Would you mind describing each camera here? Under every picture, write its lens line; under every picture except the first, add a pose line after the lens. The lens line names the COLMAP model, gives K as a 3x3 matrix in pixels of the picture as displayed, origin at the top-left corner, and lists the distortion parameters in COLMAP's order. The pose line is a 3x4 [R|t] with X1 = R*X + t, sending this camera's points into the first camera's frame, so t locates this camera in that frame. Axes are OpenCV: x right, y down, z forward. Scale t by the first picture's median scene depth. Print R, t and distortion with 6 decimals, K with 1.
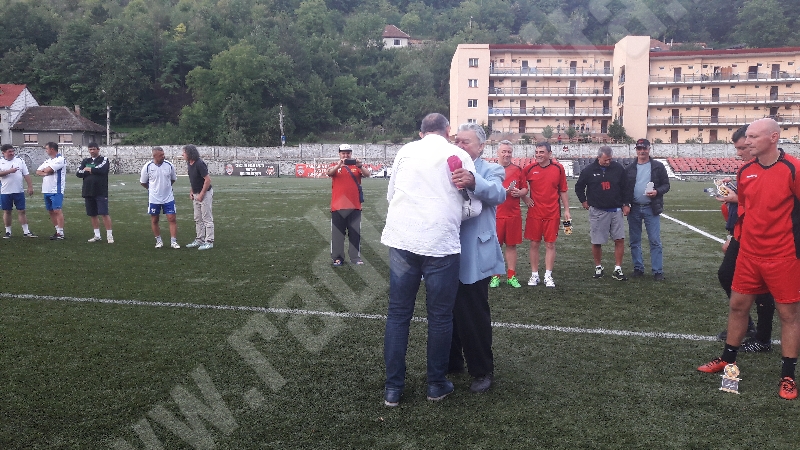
lens RADIAL K [[652.5, 0, 400.0], [0, 652.5, 225.0], [0, 0, 1]] dist [0.083730, -0.167856]
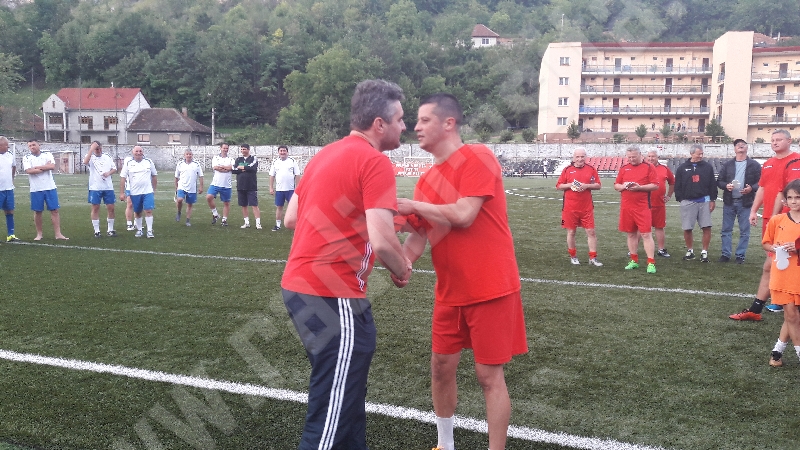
lens RADIAL K [[654.5, 0, 395.5], [0, 654.5, 224.9], [0, 0, 1]] dist [0.083661, -0.189325]
pose [[0.991044, 0.016106, -0.132562, -0.004432], [-0.016014, 0.999870, 0.001761, 0.001884], [0.132573, 0.000378, 0.991173, -0.020327]]
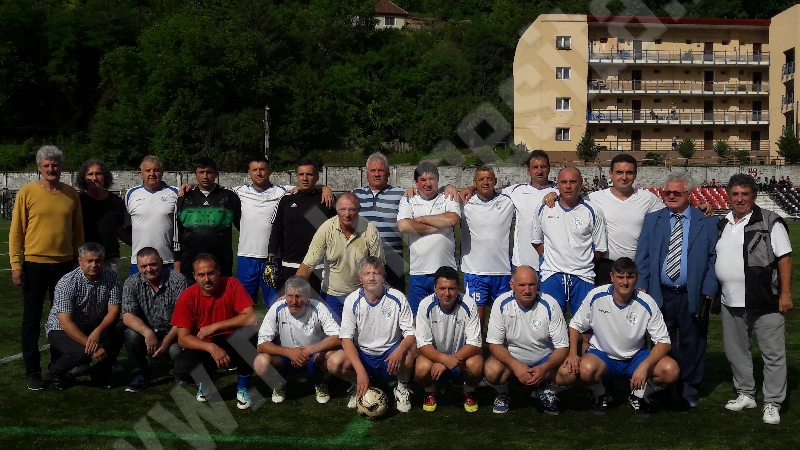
lens RADIAL K [[878.6, 0, 400.0], [0, 878.6, 225.0], [0, 0, 1]] dist [0.022702, 0.002977]
pose [[0.994768, -0.010326, 0.101634, -0.135983], [0.016836, 0.997846, -0.063399, -0.015449], [-0.100760, 0.064778, 0.992800, 0.163545]]
